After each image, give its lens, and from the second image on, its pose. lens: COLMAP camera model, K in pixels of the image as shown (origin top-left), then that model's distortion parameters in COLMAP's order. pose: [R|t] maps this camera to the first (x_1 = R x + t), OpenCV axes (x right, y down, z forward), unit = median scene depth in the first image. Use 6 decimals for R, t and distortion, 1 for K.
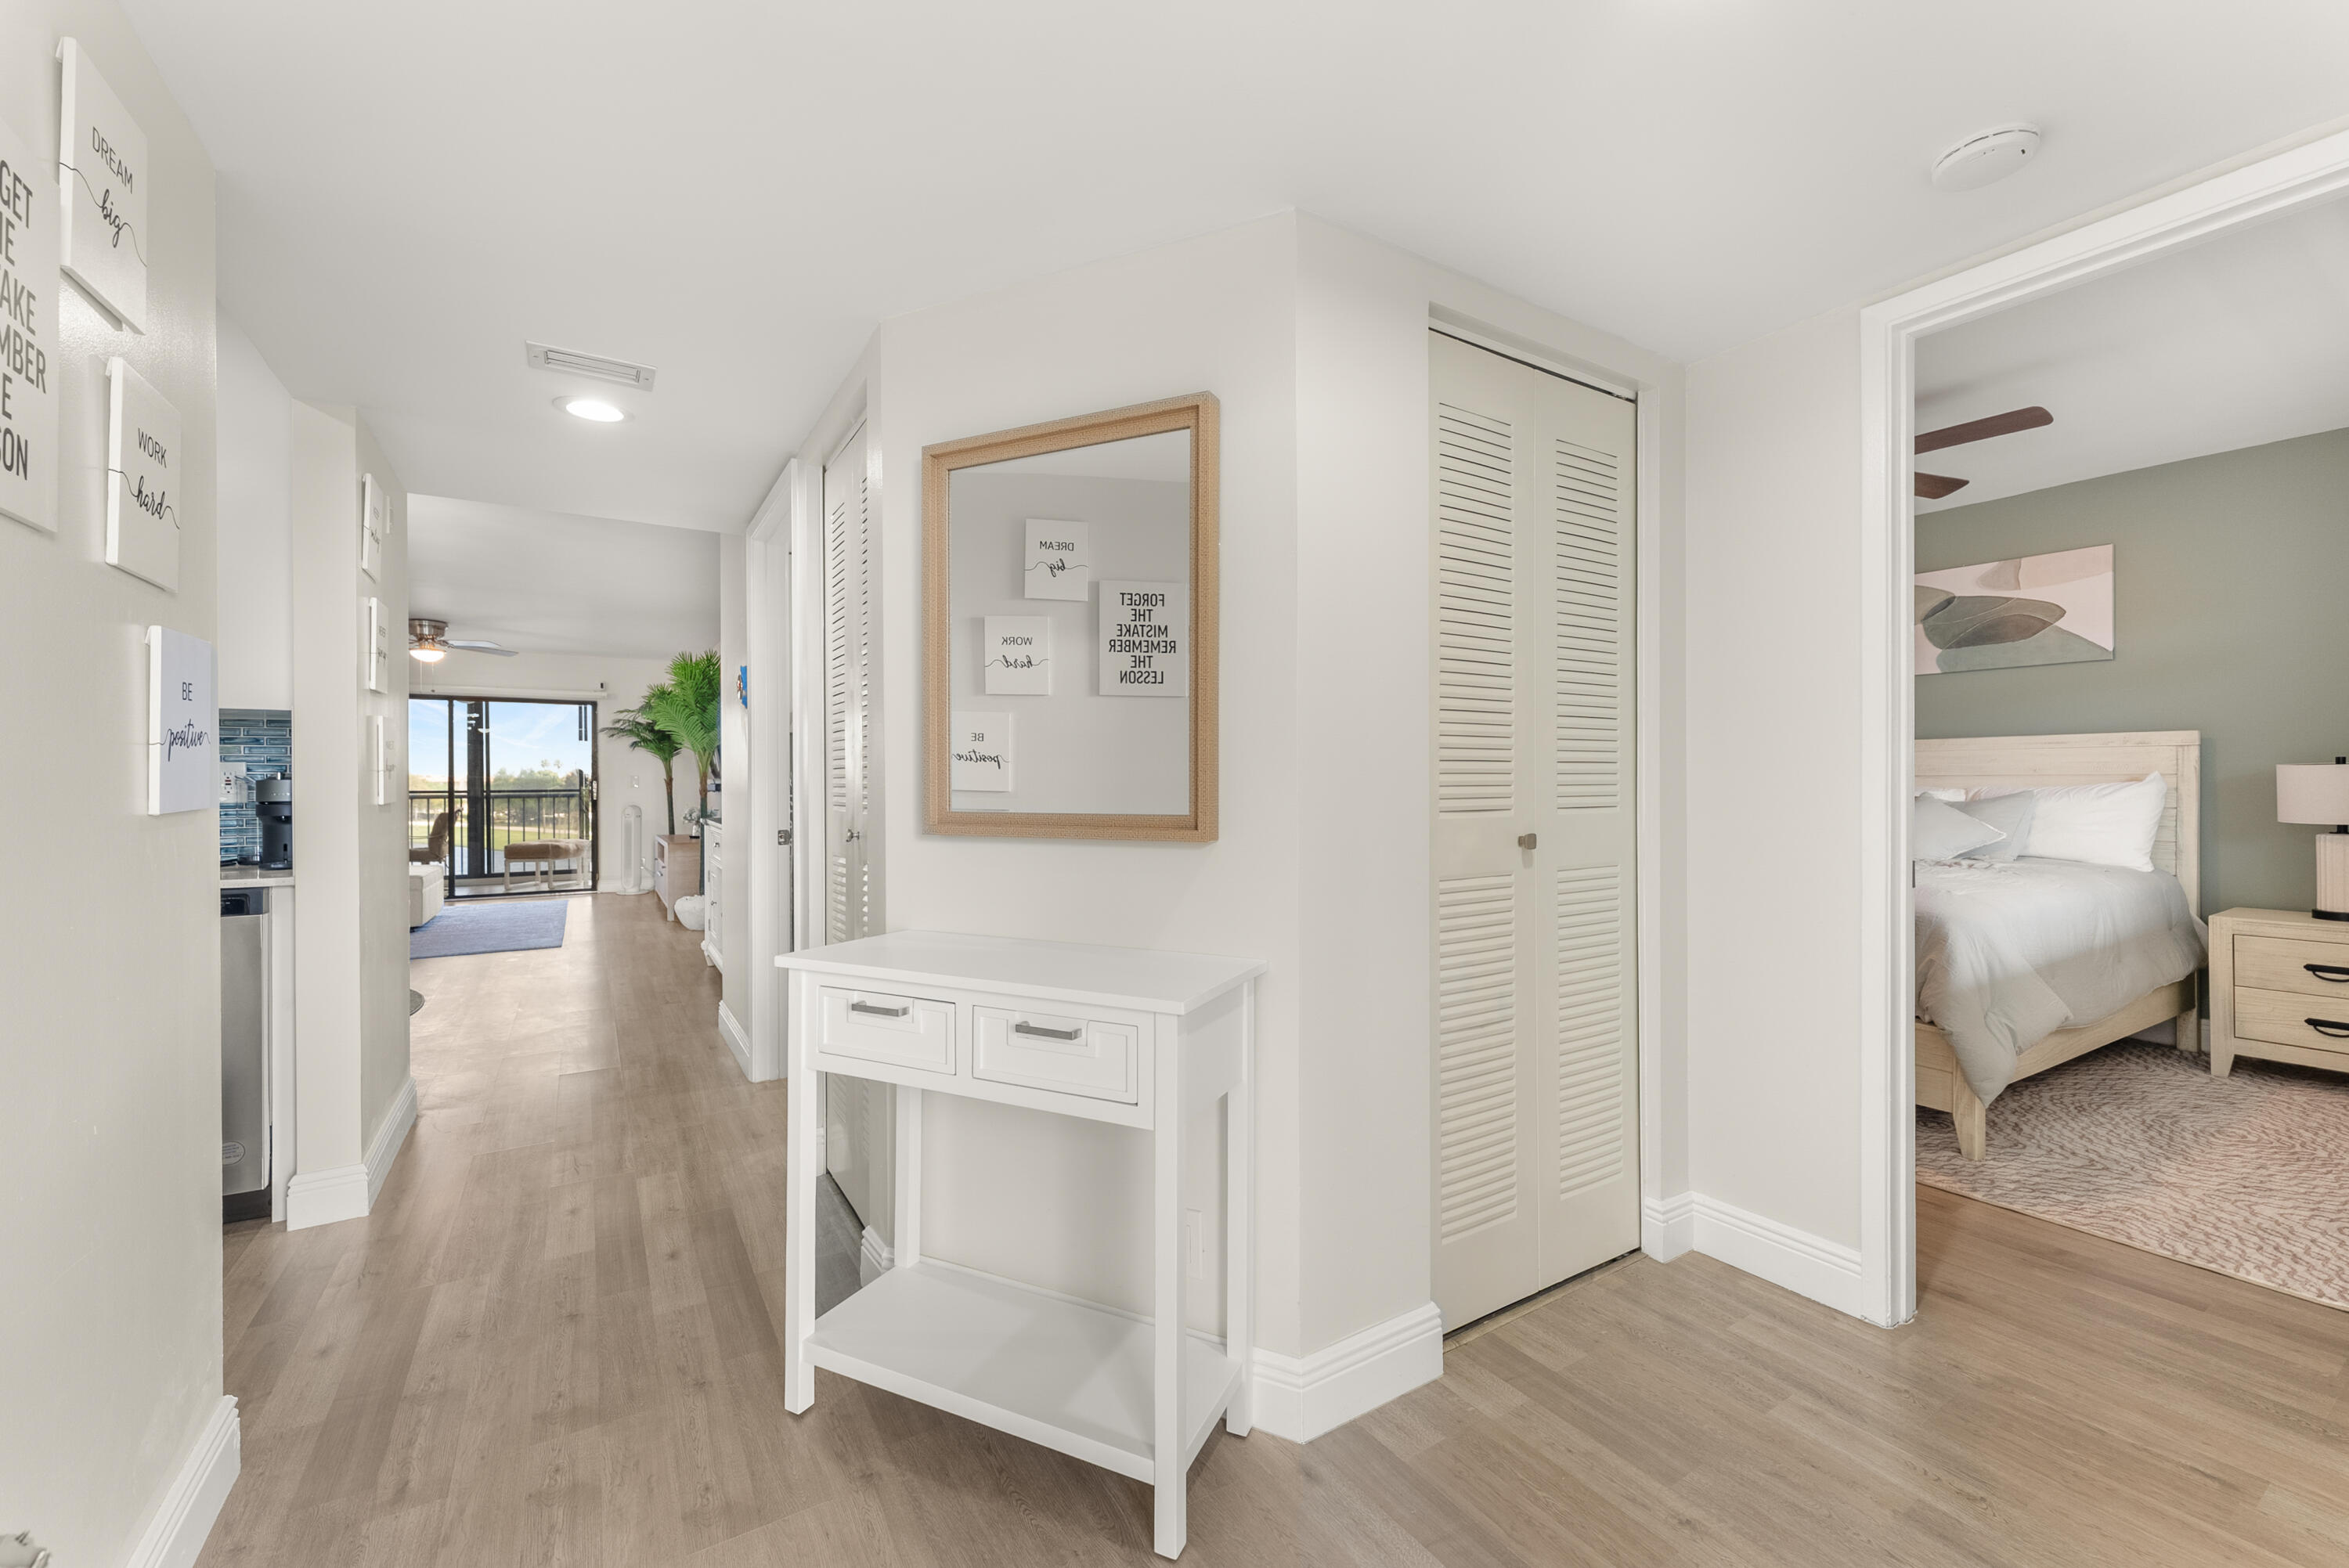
lens RADIAL K [[938.4, 0, 1176.3], [0, 938.4, 784.6], [0, 0, 1]] dist [0.000871, 0.000167]
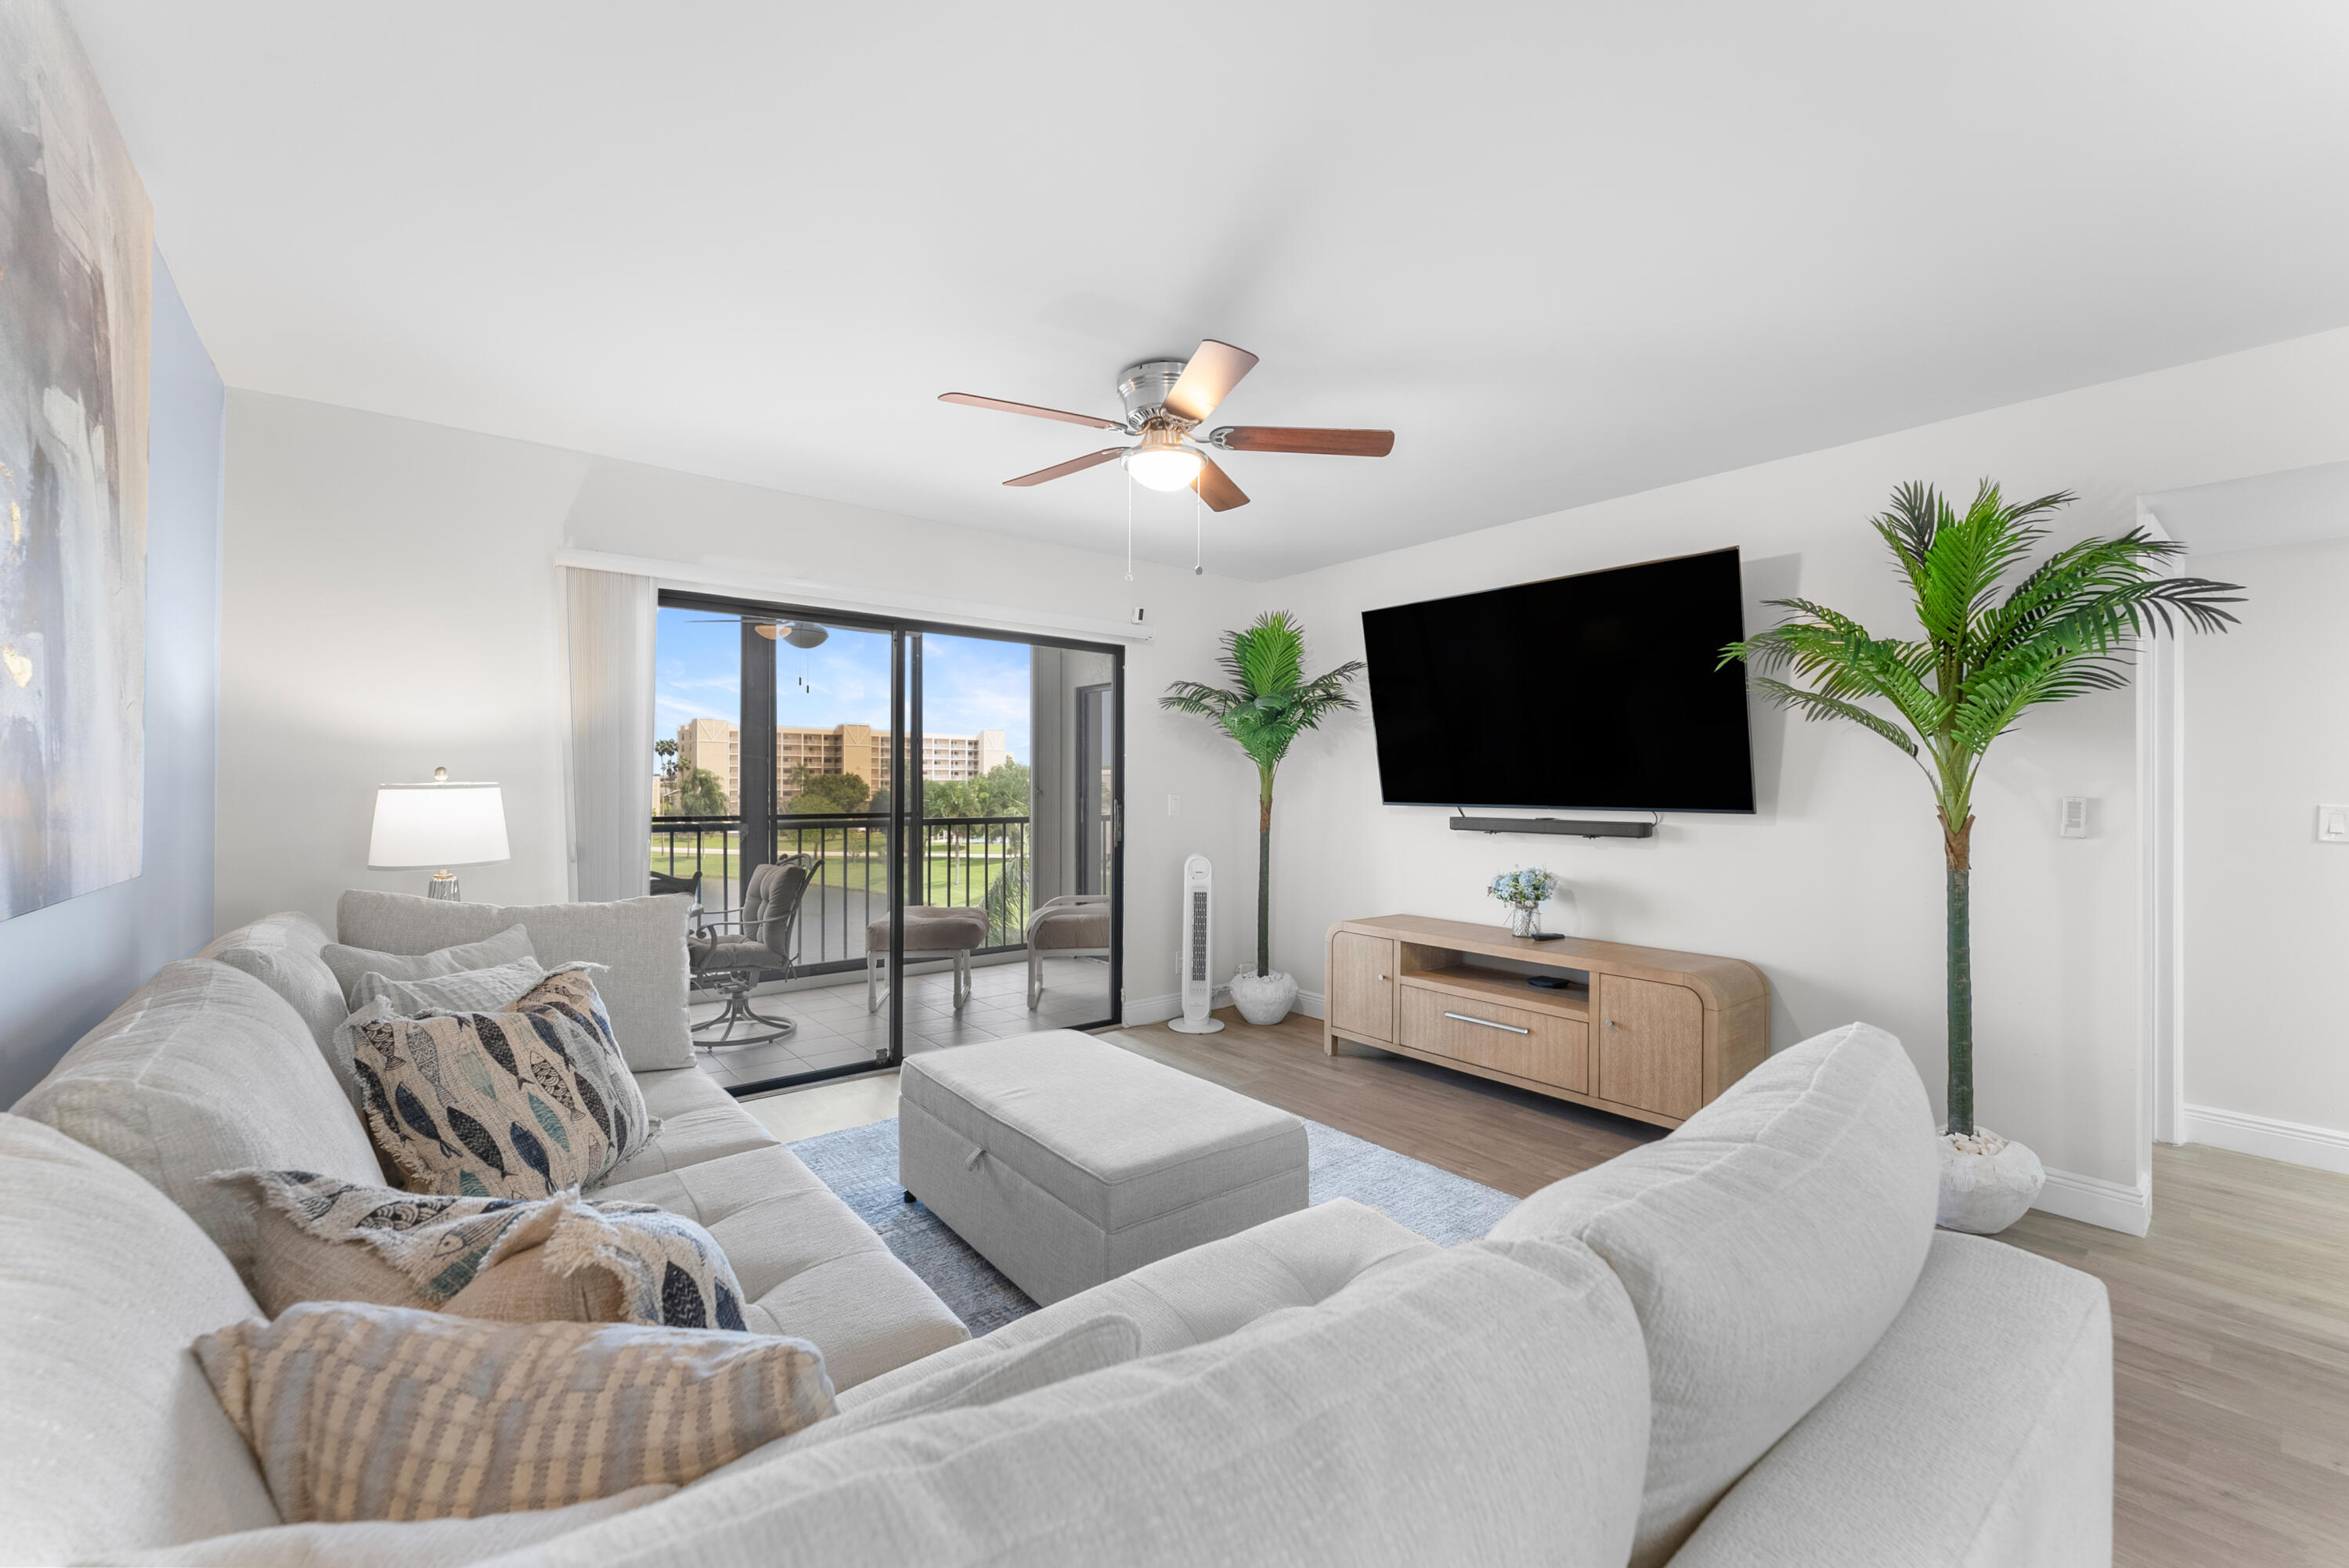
lens RADIAL K [[938.4, 0, 1176.3], [0, 938.4, 784.6], [0, 0, 1]] dist [0.000871, 0.000167]
pose [[0.992899, 0.008047, 0.118692, -0.655782], [-0.007737, 0.999965, -0.003069, -0.012982], [-0.118712, 0.002129, 0.992926, 0.504381]]
